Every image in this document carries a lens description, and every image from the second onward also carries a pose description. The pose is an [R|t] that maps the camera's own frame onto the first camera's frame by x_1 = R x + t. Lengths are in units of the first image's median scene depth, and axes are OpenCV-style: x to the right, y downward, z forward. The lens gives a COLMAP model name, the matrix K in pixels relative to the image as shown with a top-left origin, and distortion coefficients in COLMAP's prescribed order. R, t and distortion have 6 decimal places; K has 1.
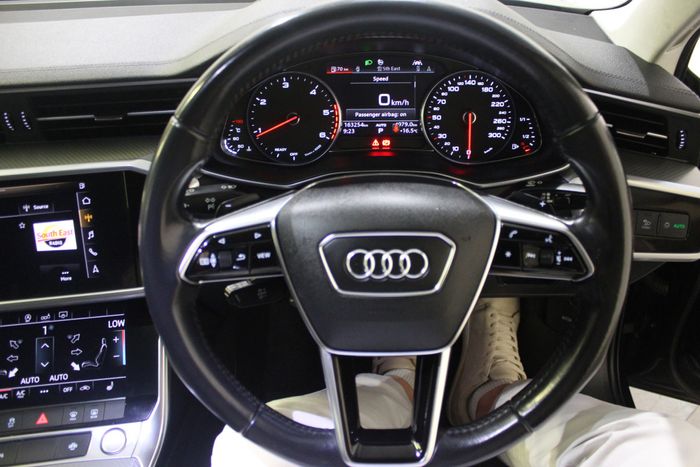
lens RADIAL K [[569.6, 0, 356.4], [0, 569.6, 229.9], [0, 0, 1]] dist [-0.121026, 0.079300]
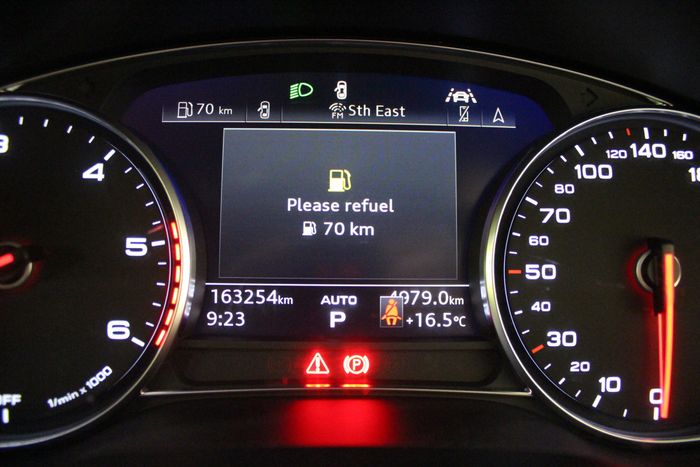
lens RADIAL K [[569.6, 0, 356.7], [0, 569.6, 226.2], [0, 0, 1]] dist [-0.121026, 0.079300]
pose [[0.997875, 0.023156, 0.060903, 0.030800], [-0.000920, 0.939631, -0.342189, -0.110392], [-0.065150, 0.341405, 0.937655, 0.651260]]
